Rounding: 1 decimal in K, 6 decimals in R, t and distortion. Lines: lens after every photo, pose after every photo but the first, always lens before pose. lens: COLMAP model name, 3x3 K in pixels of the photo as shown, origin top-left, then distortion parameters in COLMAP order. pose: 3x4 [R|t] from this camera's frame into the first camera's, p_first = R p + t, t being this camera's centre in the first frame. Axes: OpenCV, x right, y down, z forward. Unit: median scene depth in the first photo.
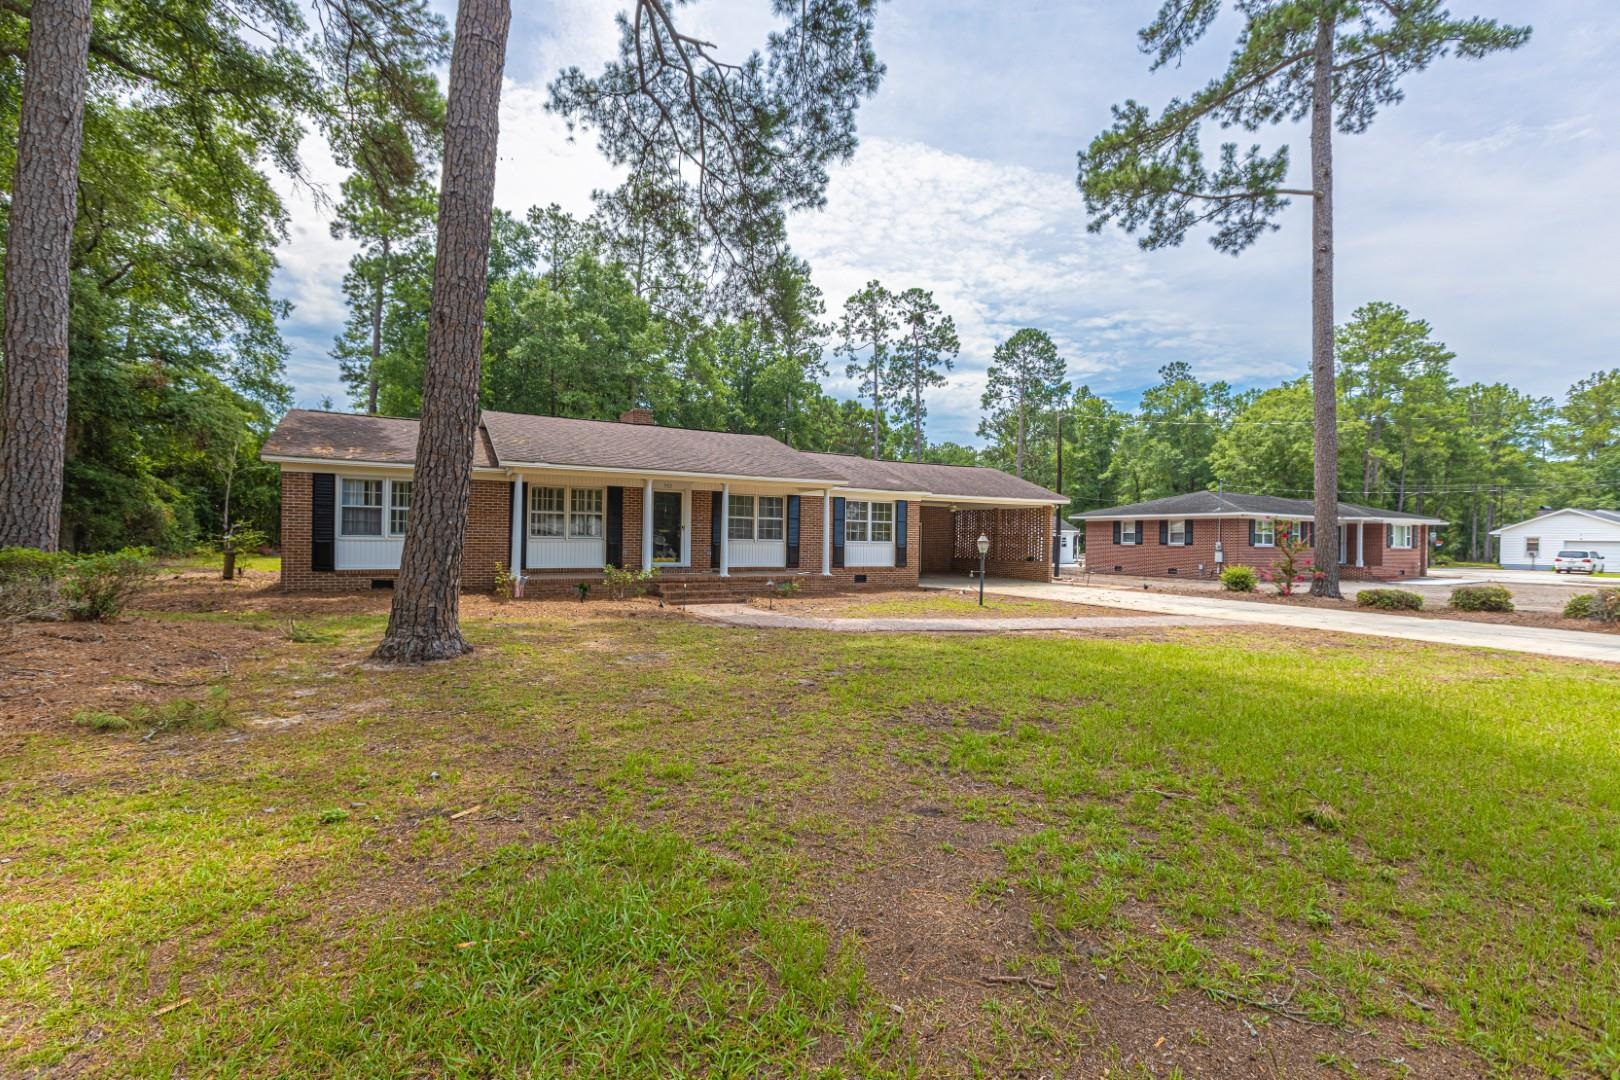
lens RADIAL K [[731.0, 0, 796.6], [0, 731.0, 541.7], [0, 0, 1]] dist [0.003661, -0.000033]
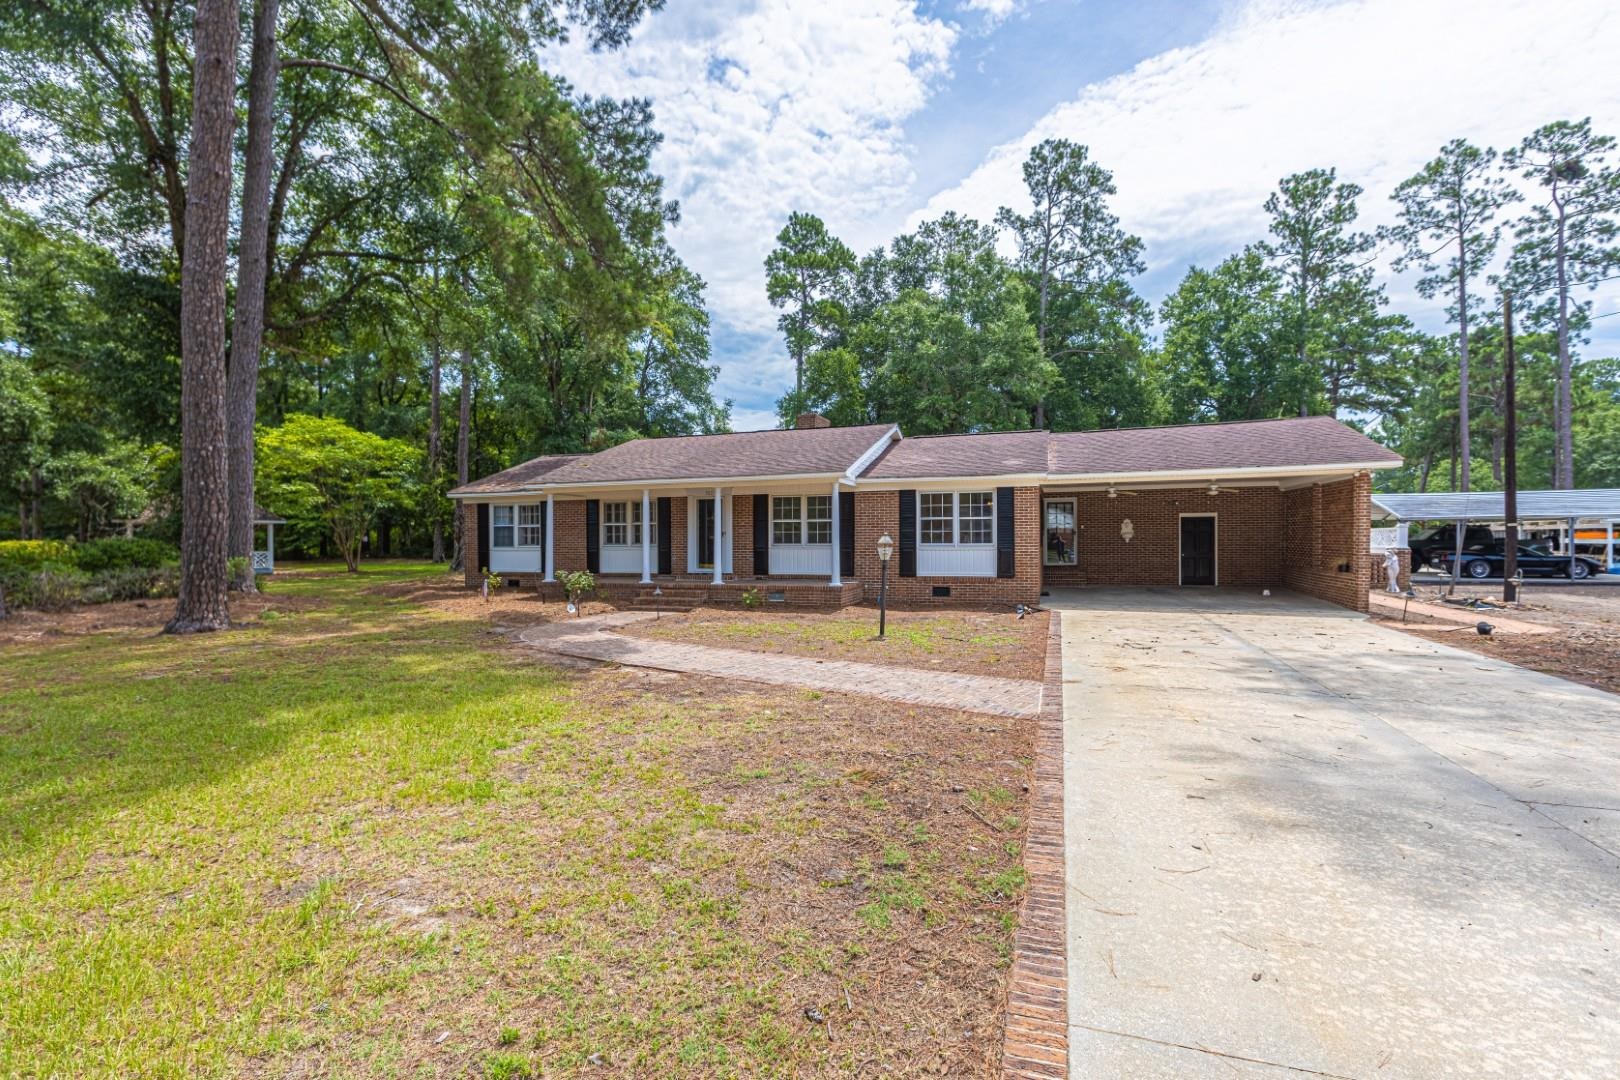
lens RADIAL K [[731.0, 0, 804.5], [0, 731.0, 545.5], [0, 0, 1]] dist [0.003661, -0.000033]
pose [[0.668894, -0.014054, -0.743225, 0.458165], [0.012358, 0.999893, -0.007785, 0.004113], [0.743255, -0.003978, 0.668996, 0.295013]]
